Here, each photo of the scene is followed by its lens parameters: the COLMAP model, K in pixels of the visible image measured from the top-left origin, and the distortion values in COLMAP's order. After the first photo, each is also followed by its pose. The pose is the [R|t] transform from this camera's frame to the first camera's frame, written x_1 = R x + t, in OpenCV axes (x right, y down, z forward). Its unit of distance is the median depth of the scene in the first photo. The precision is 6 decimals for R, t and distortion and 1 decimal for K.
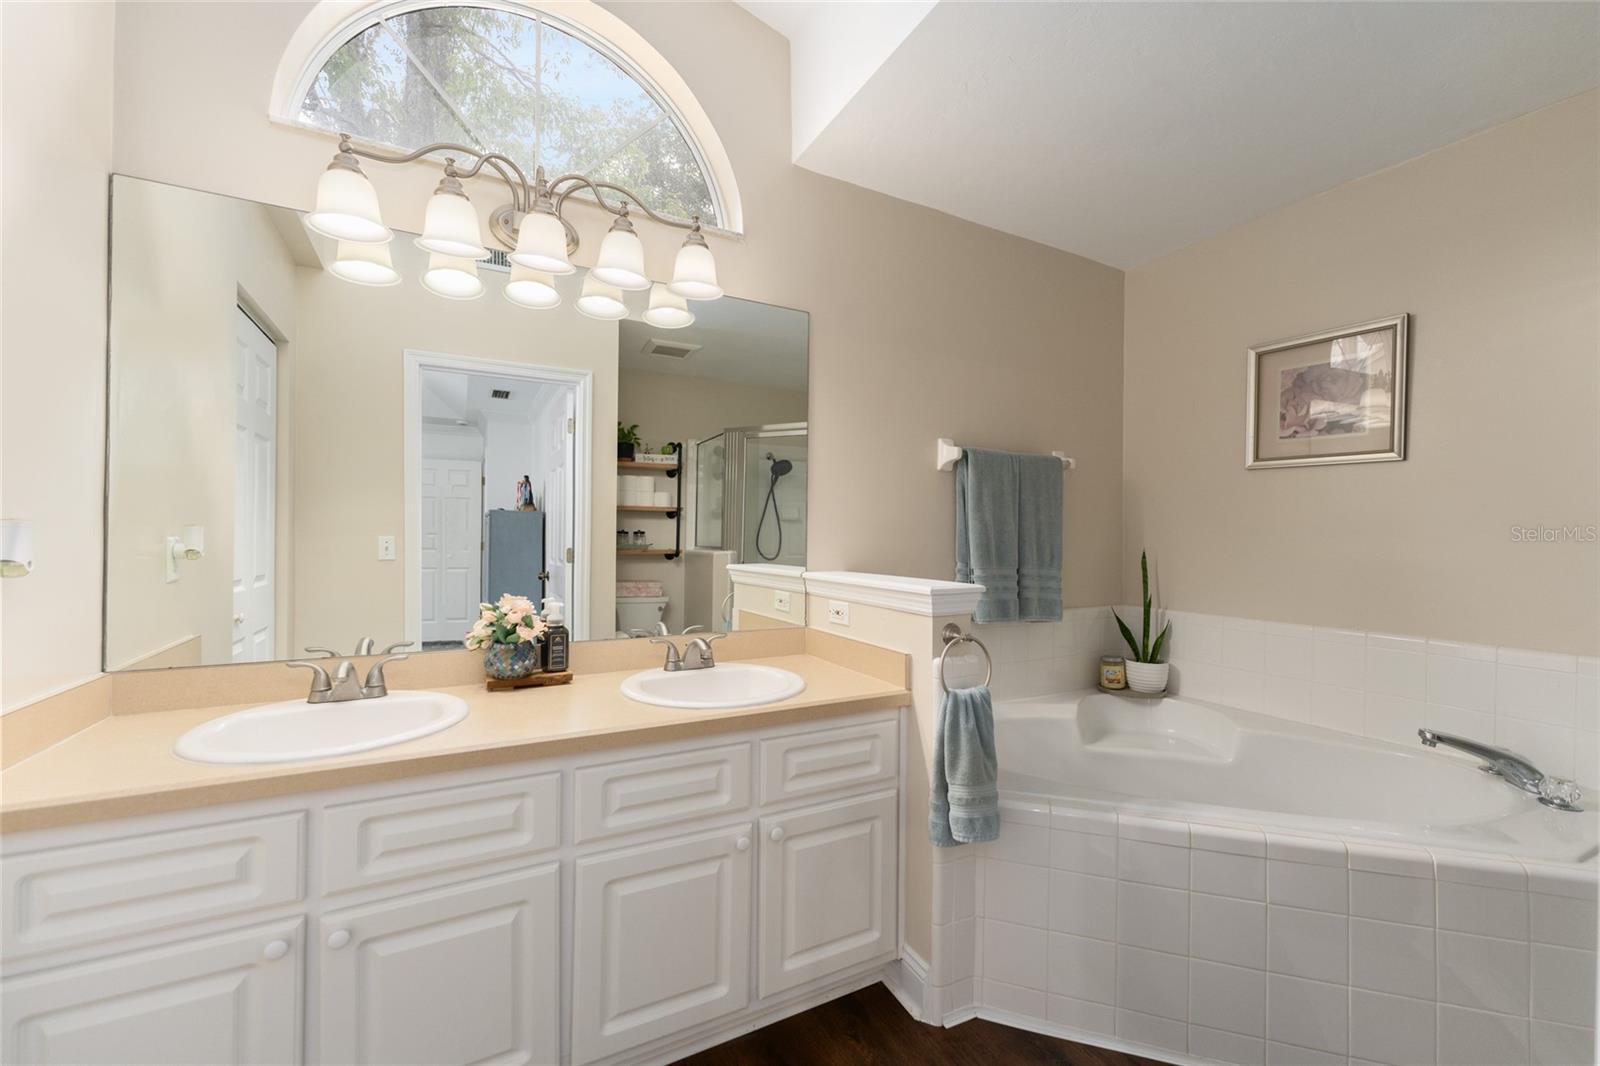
lens RADIAL K [[640.6, 0, 797.3], [0, 640.6, 535.1], [0, 0, 1]] dist [0.000617, 0.000032]
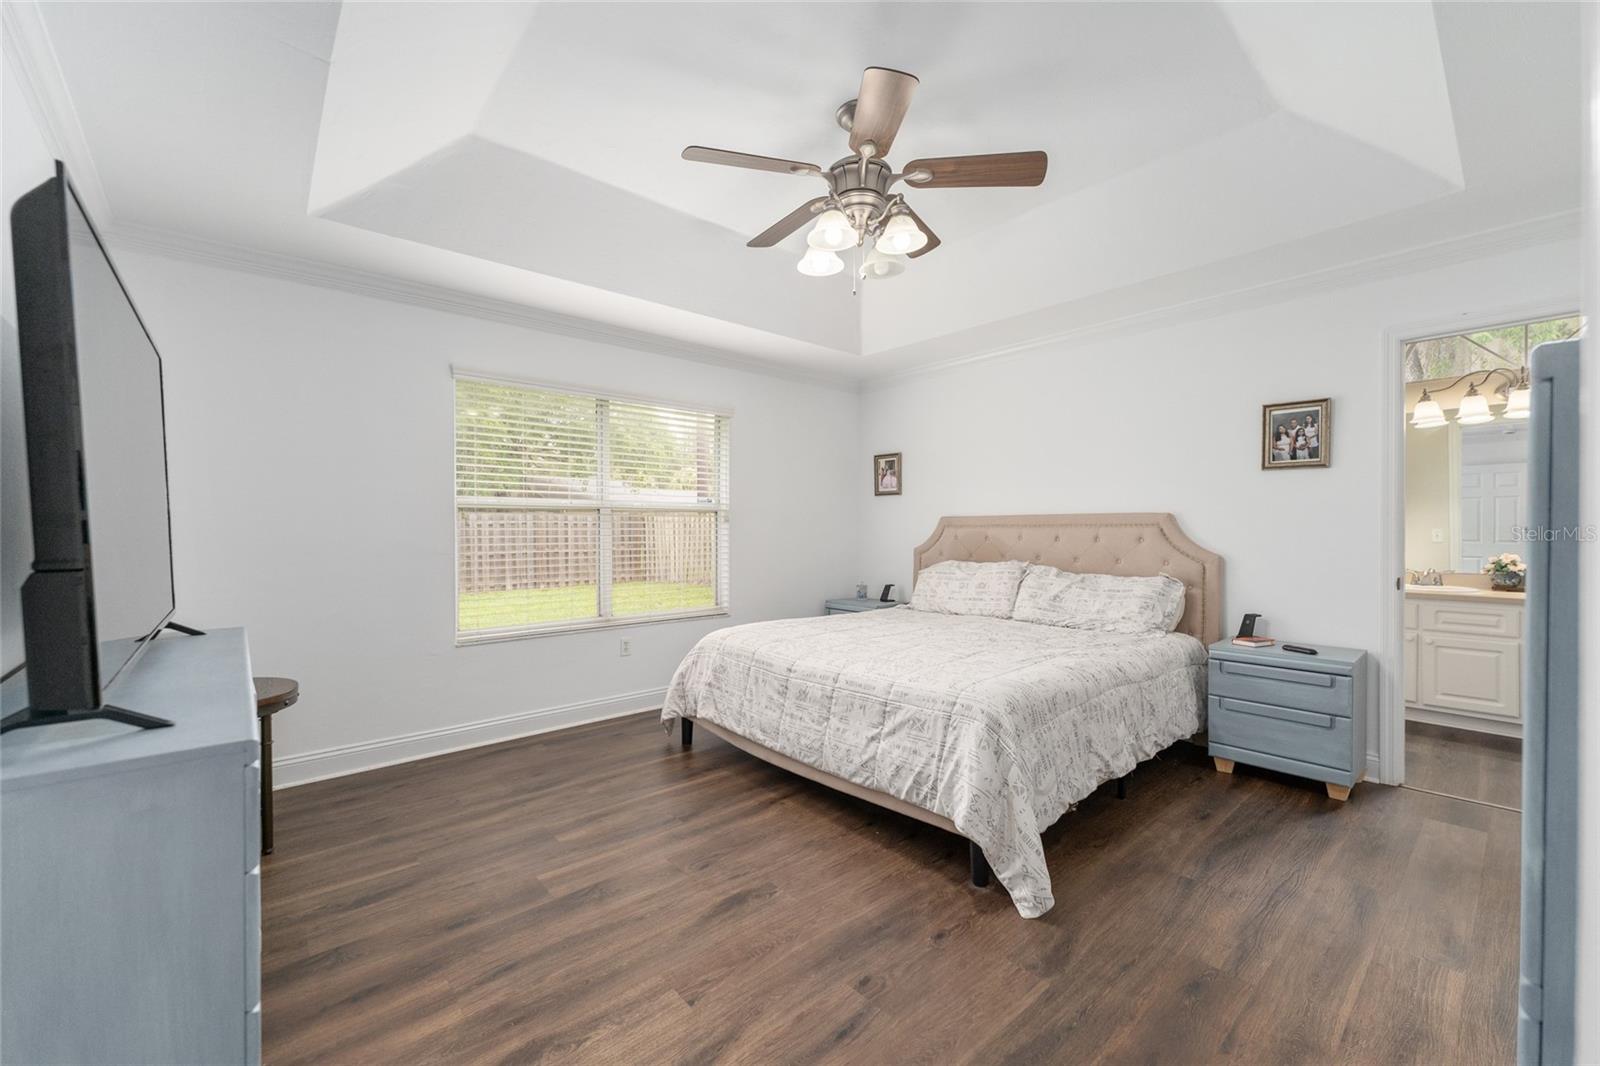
lens RADIAL K [[640.6, 0, 797.3], [0, 640.6, 535.1], [0, 0, 1]] dist [0.000617, 0.000032]
pose [[0.230458, -0.000802, -0.973082, 1.273369], [0.005596, 0.999984, 0.000501, 0.016243], [0.973066, -0.005561, 0.230459, -2.119448]]
